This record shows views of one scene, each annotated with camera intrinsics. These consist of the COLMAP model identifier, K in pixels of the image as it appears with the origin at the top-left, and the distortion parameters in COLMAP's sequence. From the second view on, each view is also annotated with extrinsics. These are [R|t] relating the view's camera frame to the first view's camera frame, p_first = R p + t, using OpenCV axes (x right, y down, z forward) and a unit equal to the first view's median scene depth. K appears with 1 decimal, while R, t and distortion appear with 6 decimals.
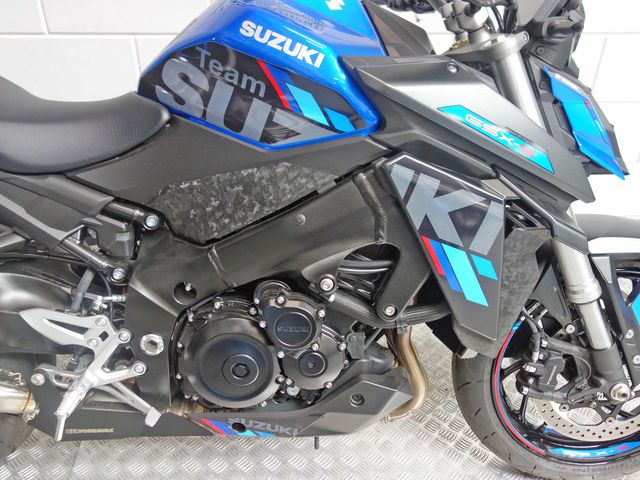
lens RADIAL K [[564.4, 0, 320.0], [0, 564.4, 240.0], [0, 0, 1]] dist [0.008552, -0.007871]
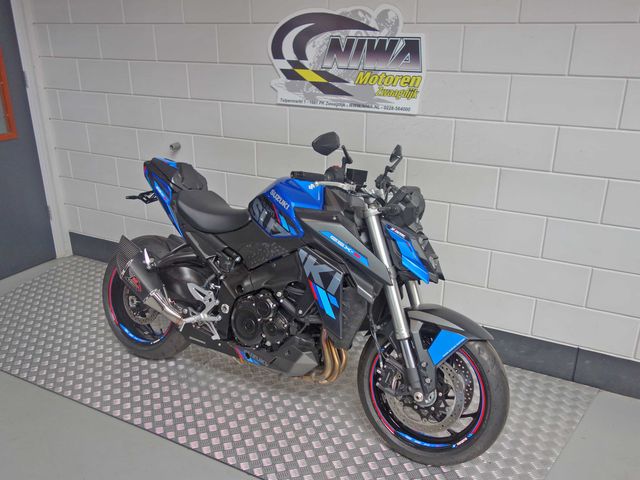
lens RADIAL K [[564.4, 0, 320.0], [0, 564.4, 240.0], [0, 0, 1]] dist [0.008552, -0.007871]
pose [[0.858737, 0.173079, -0.482301, 1.286794], [-0.268029, 0.953919, -0.134902, 0.135640], [0.436728, 0.245116, 0.865556, -1.084775]]
